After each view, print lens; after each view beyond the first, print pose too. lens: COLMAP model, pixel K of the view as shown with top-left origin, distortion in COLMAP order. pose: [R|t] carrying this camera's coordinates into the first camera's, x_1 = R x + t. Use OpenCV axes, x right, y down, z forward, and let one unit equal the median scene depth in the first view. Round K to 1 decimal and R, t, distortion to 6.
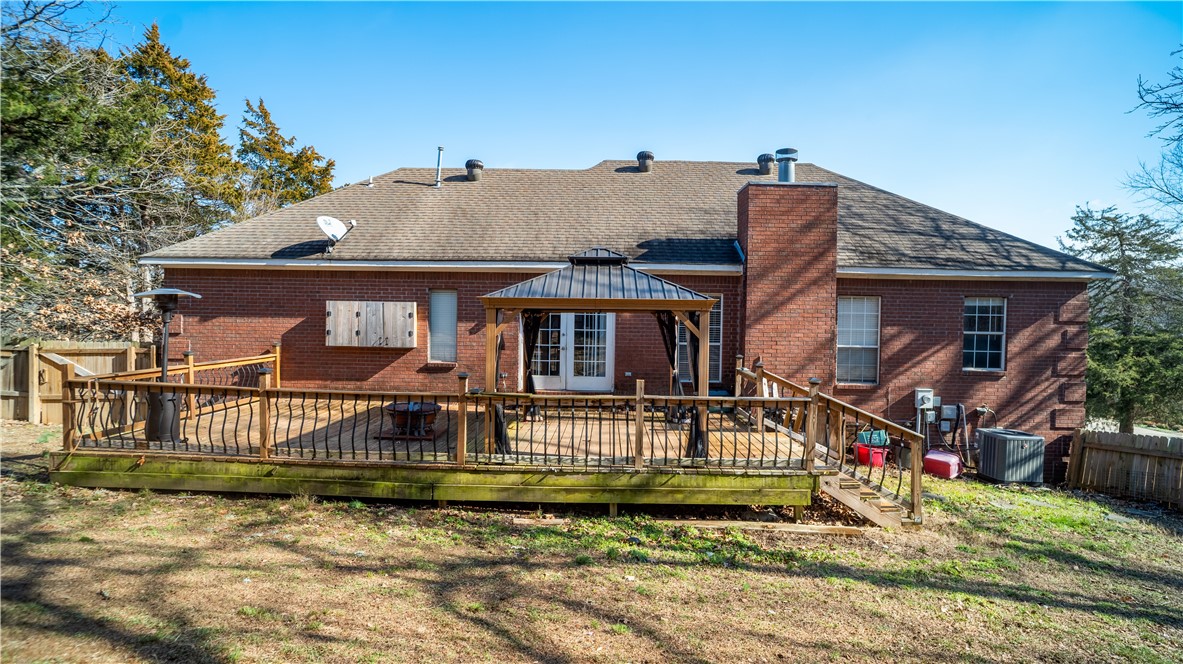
lens RADIAL K [[594.7, 0, 593.8], [0, 594.7, 319.2], [0, 0, 1]] dist [-0.059805, 0.043960]
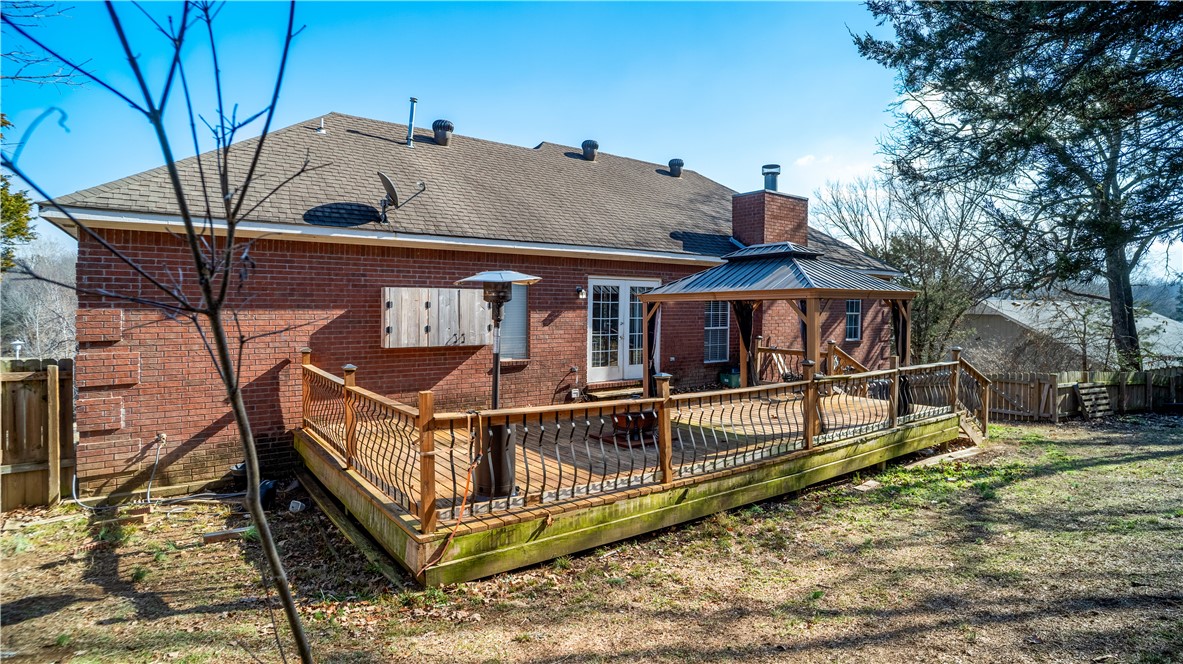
lens RADIAL K [[594.7, 0, 593.8], [0, 594.7, 319.2], [0, 0, 1]] dist [-0.059805, 0.043960]
pose [[0.791796, -0.025306, 0.610262, -0.698997], [0.012134, 0.999596, 0.025708, -0.006907], [-0.610666, -0.012950, 0.791783, 0.253207]]
